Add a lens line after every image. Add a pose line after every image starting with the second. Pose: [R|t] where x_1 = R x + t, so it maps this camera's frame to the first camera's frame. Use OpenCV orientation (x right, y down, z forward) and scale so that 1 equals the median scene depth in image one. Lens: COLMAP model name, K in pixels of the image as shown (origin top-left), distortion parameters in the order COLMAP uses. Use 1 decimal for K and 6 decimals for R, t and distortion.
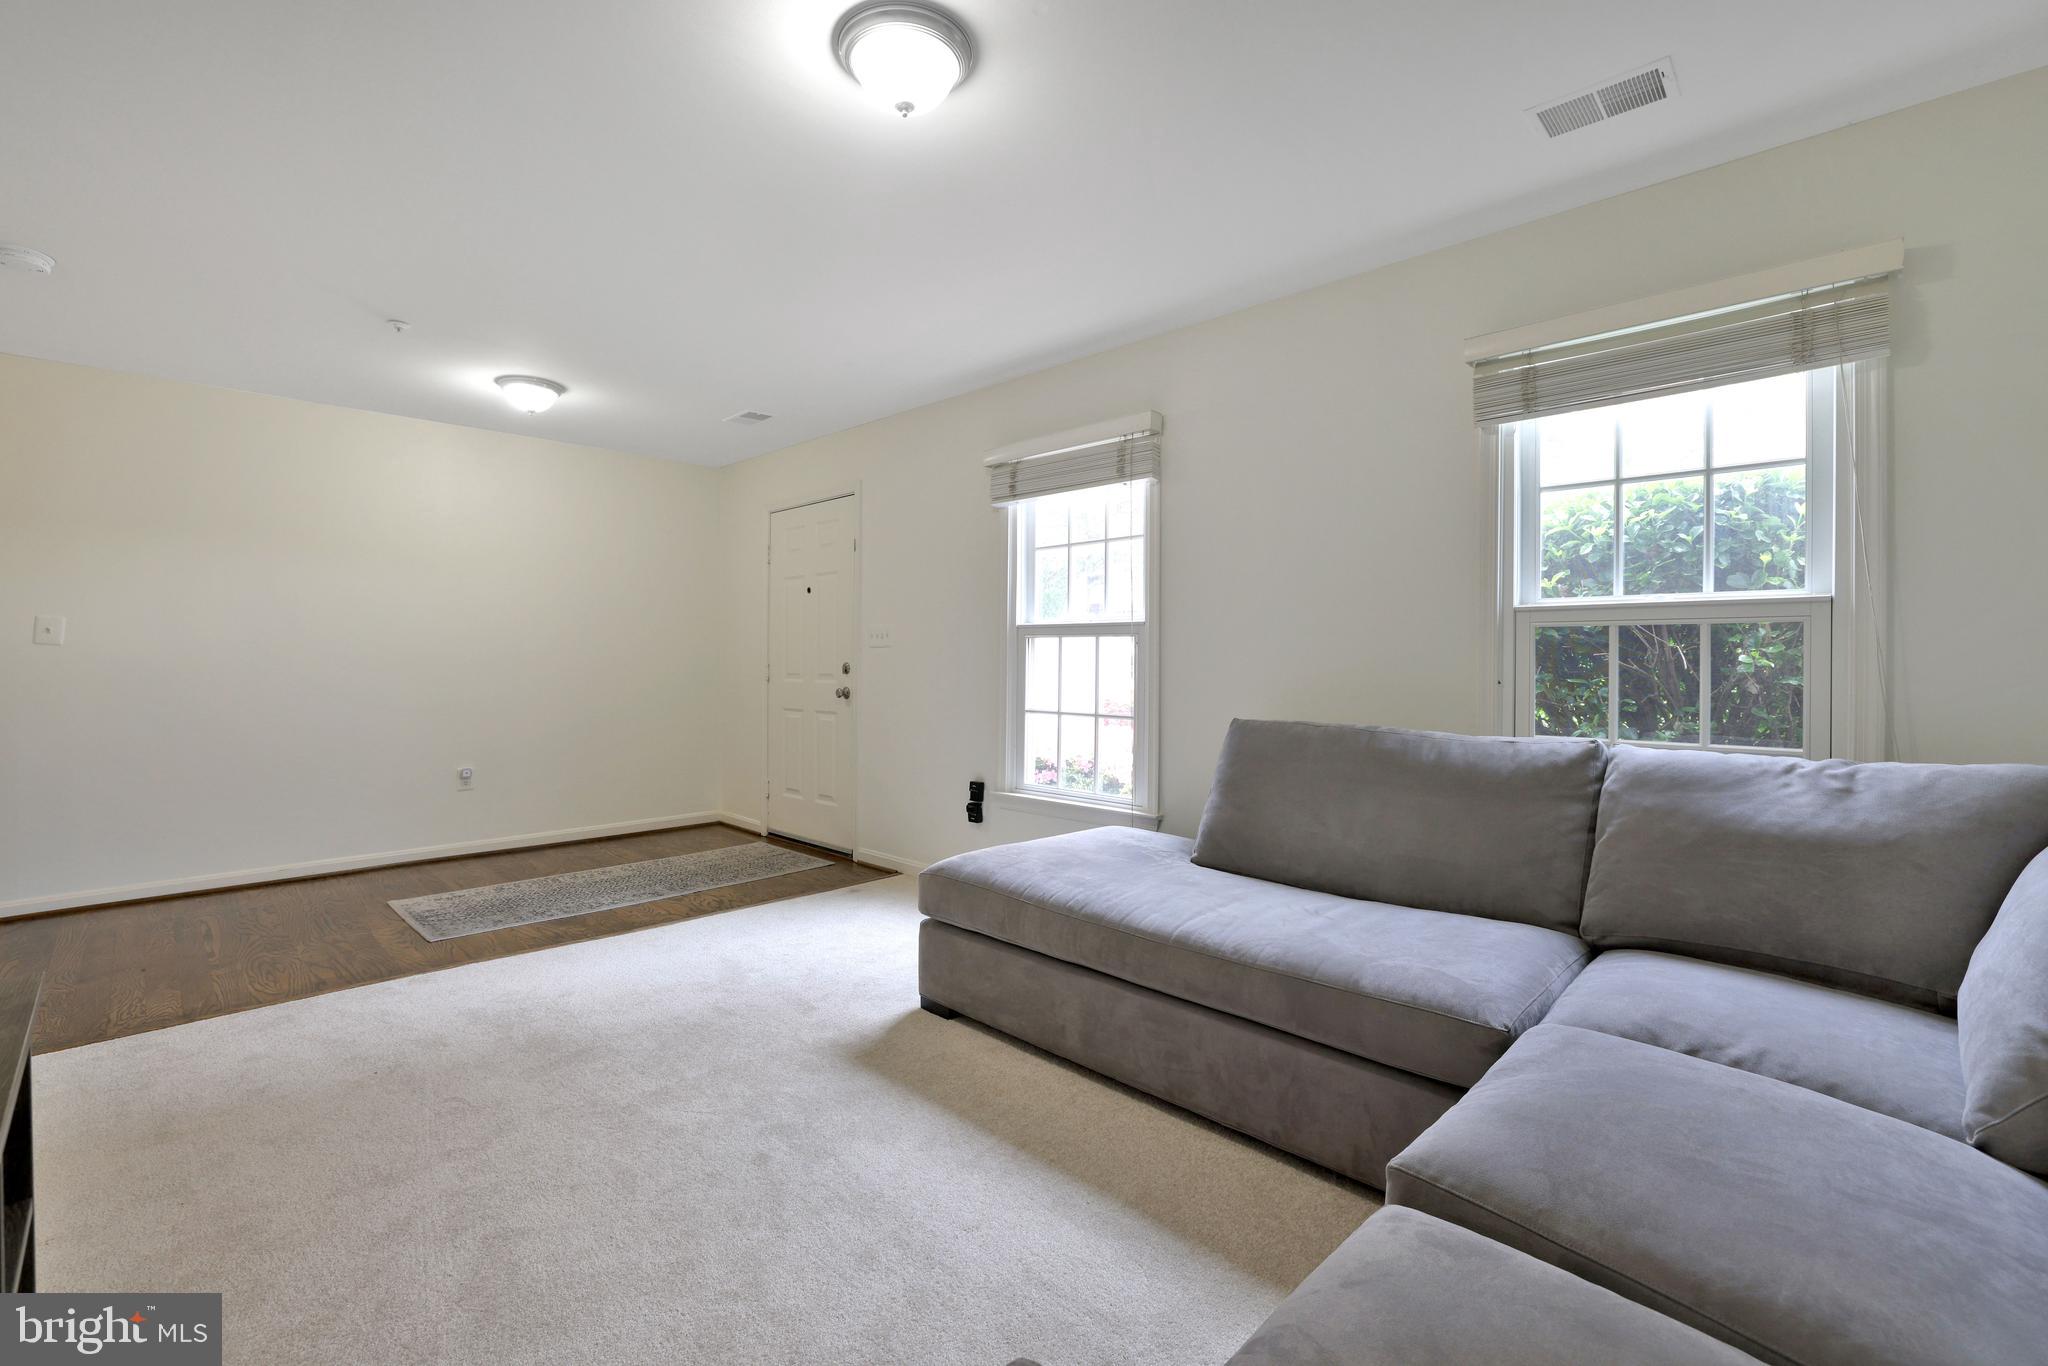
lens RADIAL K [[893.1, 0, 1013.0], [0, 893.1, 652.5], [0, 0, 1]] dist [-0.049789, 0.018399]
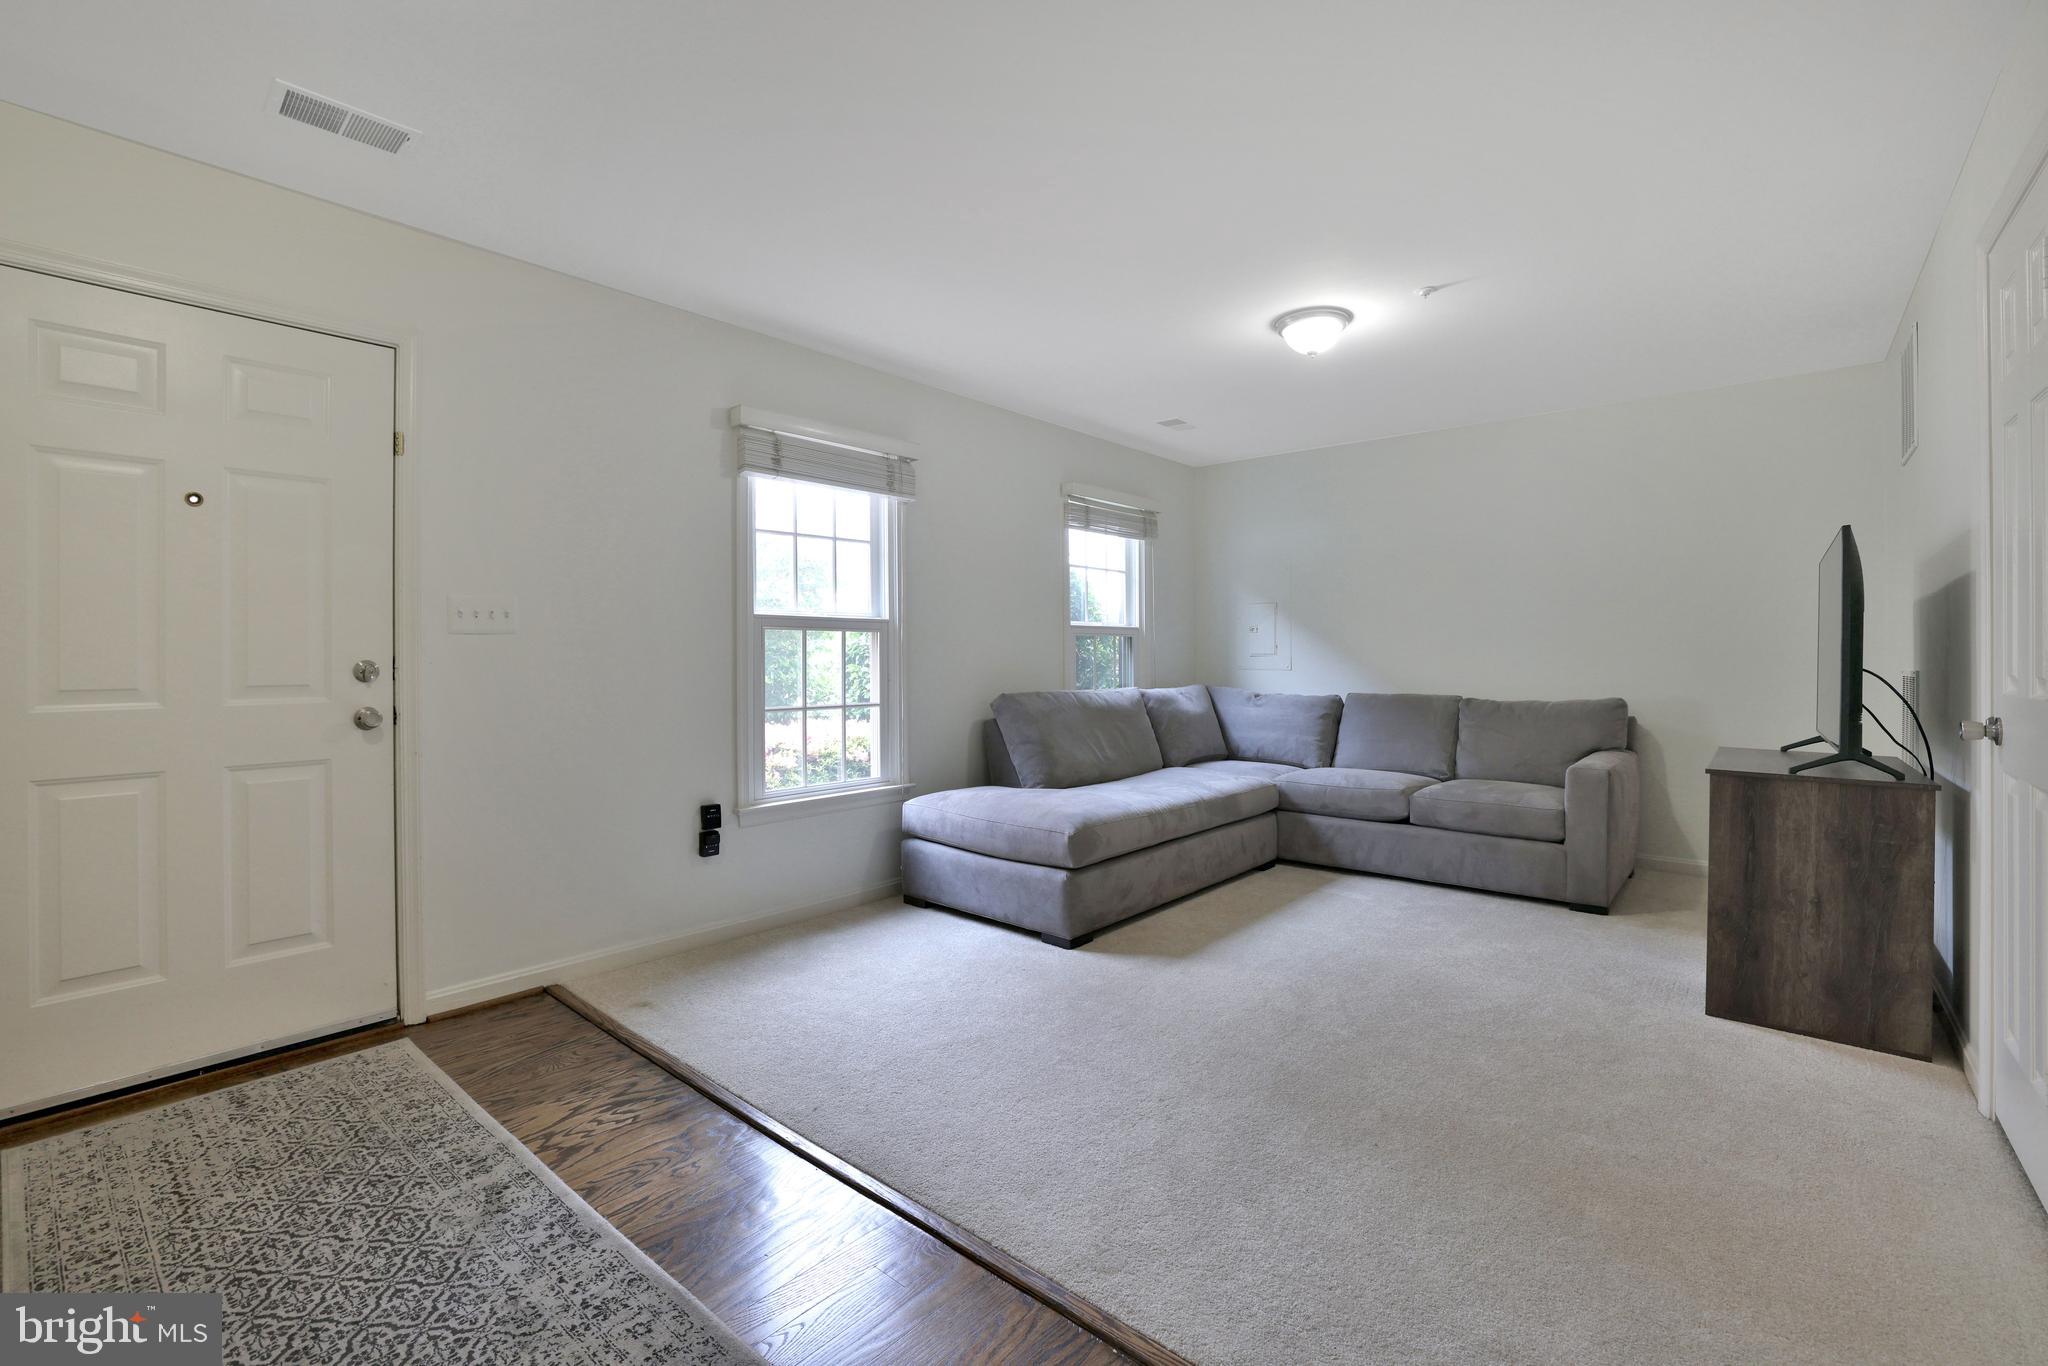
lens RADIAL K [[893.1, 0, 1013.0], [0, 893.1, 652.5], [0, 0, 1]] dist [-0.049789, 0.018399]
pose [[-0.053766, 0.010725, 0.998496, -0.917073], [0.005160, 0.999932, -0.010463, 0.018094], [-0.998540, 0.004590, -0.053818, 0.825843]]
